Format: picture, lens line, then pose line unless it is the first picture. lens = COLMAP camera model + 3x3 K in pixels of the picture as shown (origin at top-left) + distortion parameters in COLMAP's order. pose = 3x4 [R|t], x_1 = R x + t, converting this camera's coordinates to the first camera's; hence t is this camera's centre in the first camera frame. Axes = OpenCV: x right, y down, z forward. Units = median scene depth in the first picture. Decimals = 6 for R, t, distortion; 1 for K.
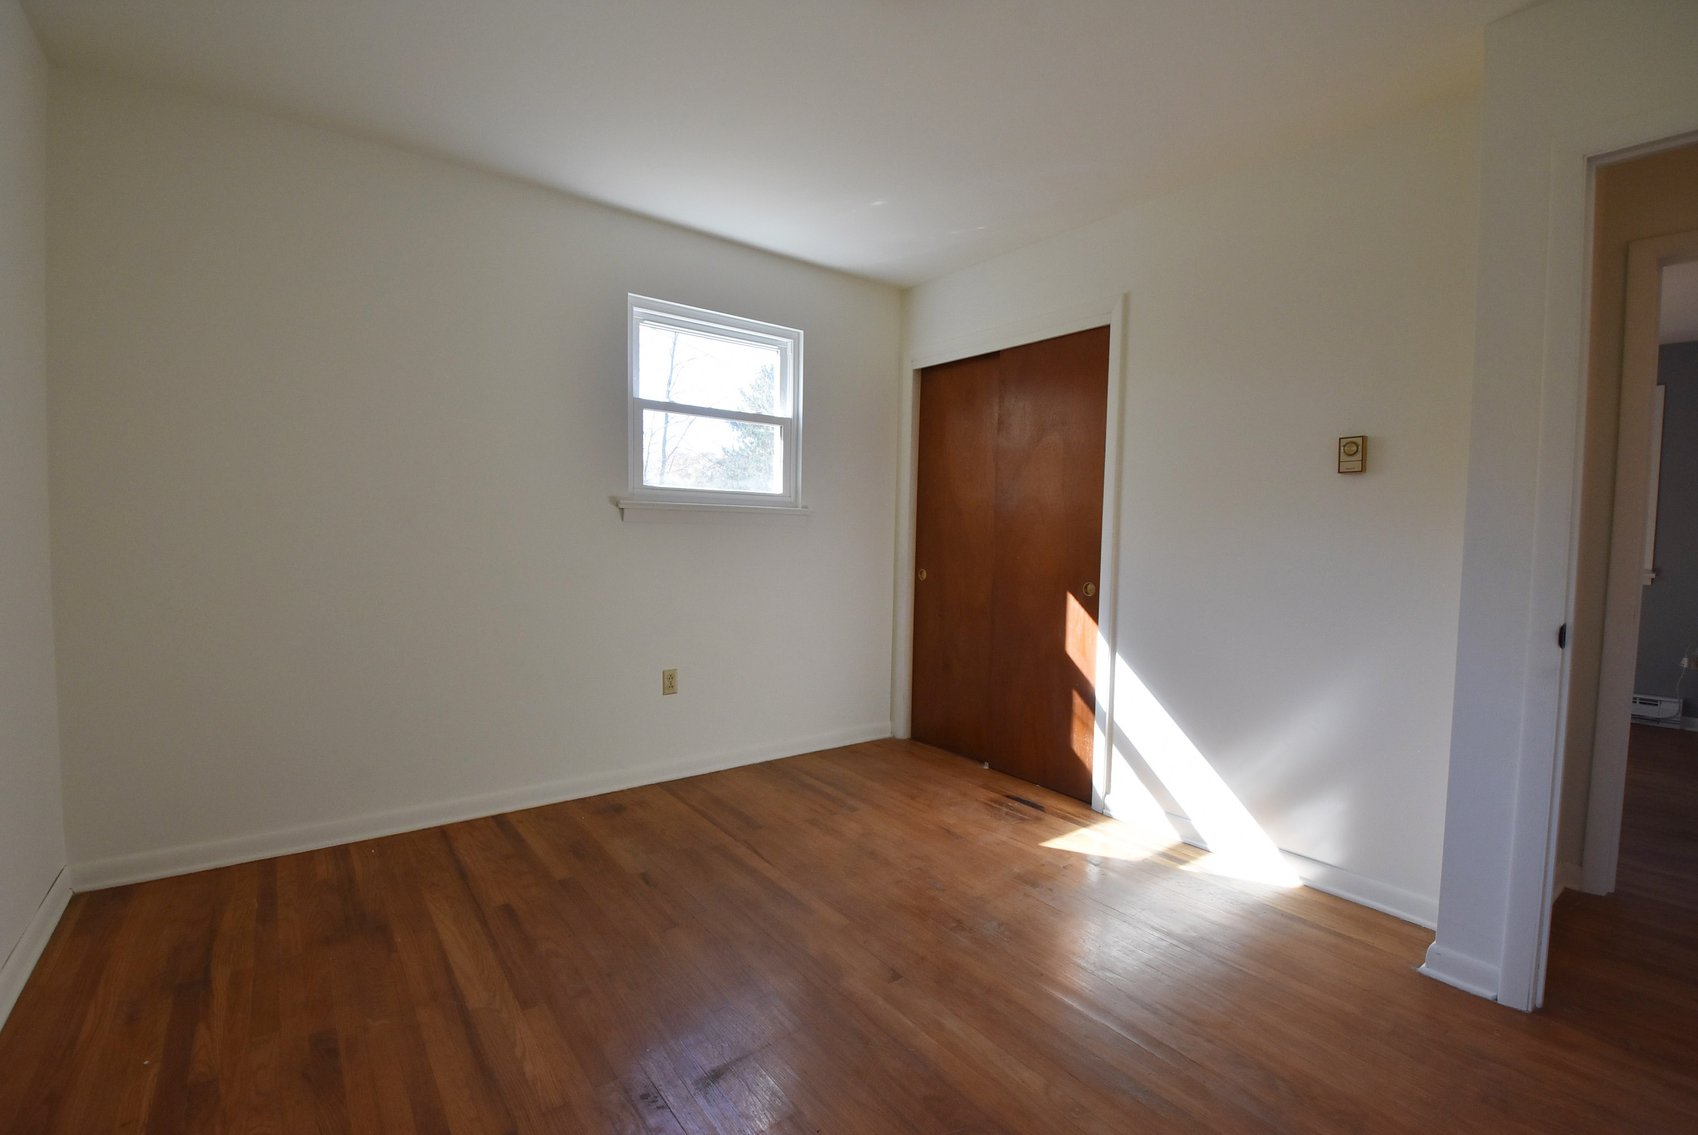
lens RADIAL K [[751.8, 0, 843.2], [0, 751.8, 564.7], [0, 0, 1]] dist [0.012650, -0.024974]
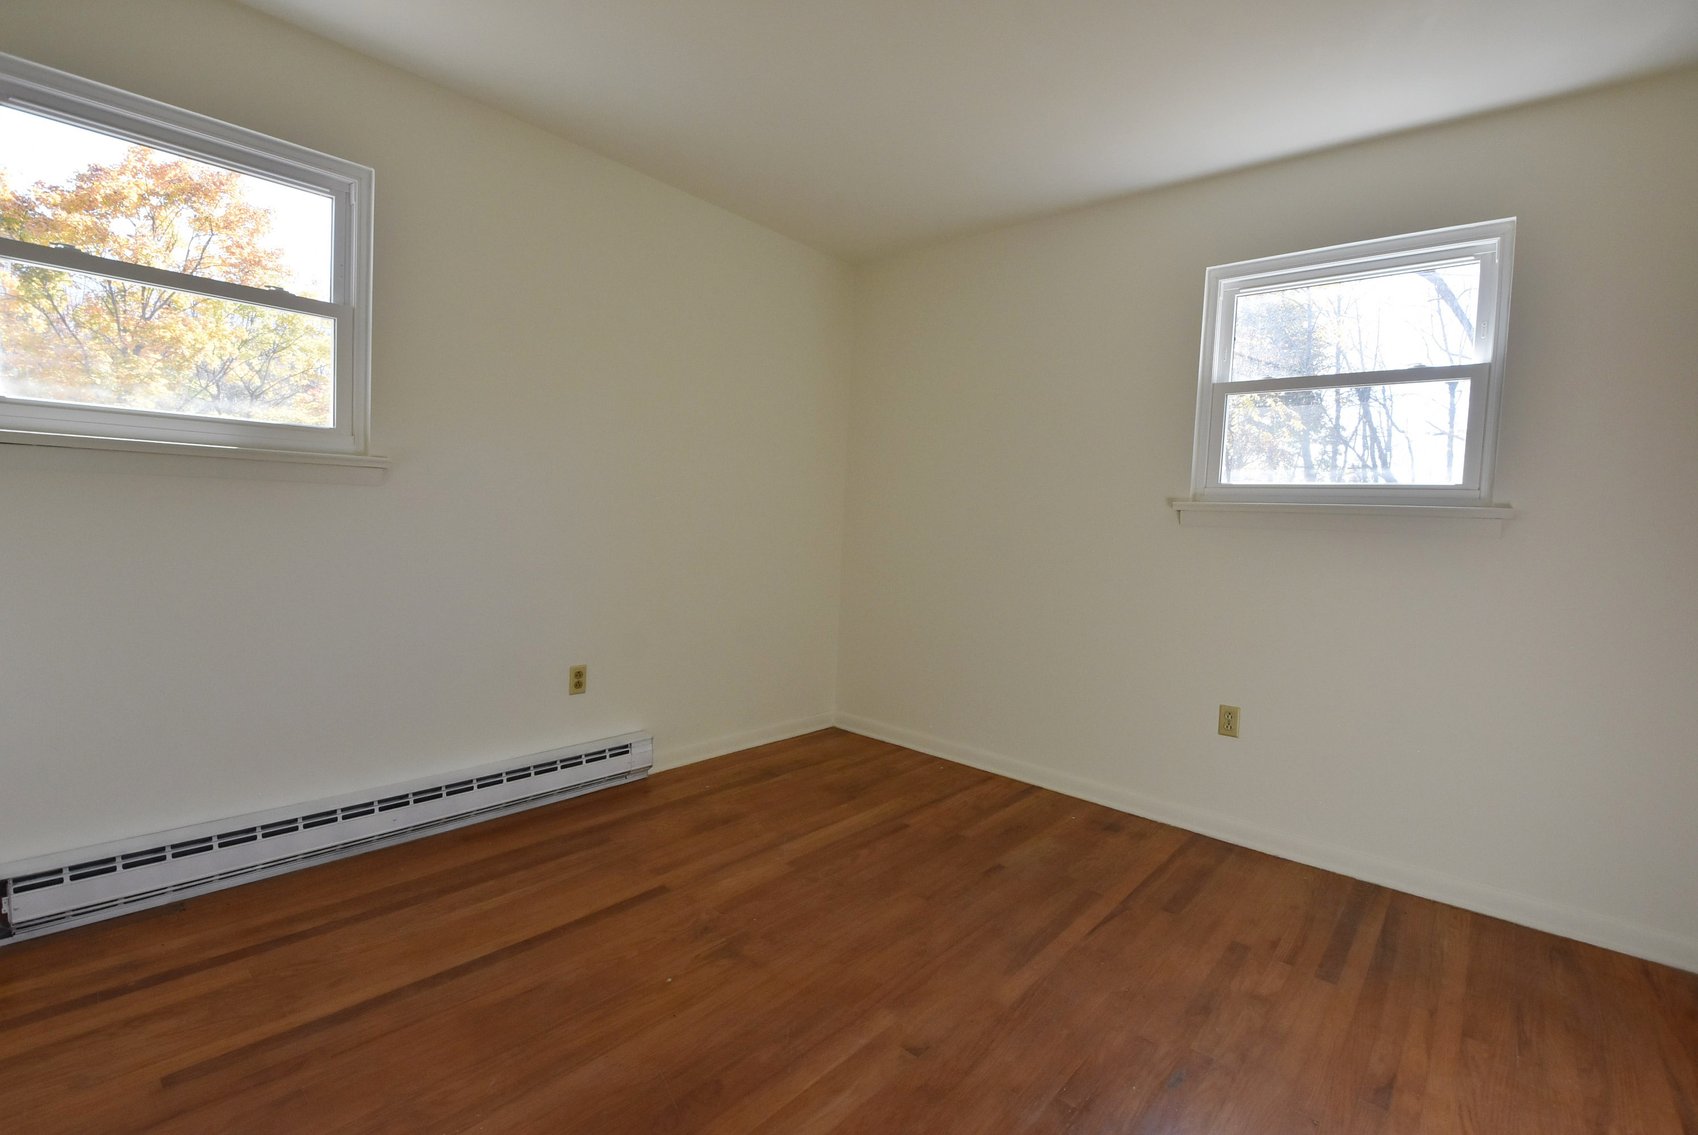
lens RADIAL K [[751.8, 0, 843.2], [0, 751.8, 564.7], [0, 0, 1]] dist [0.012650, -0.024974]
pose [[0.201050, 0.049997, -0.978304, 0.571722], [-0.090202, 0.995399, 0.032334, -0.003078], [0.975419, 0.081744, 0.204634, 0.484909]]
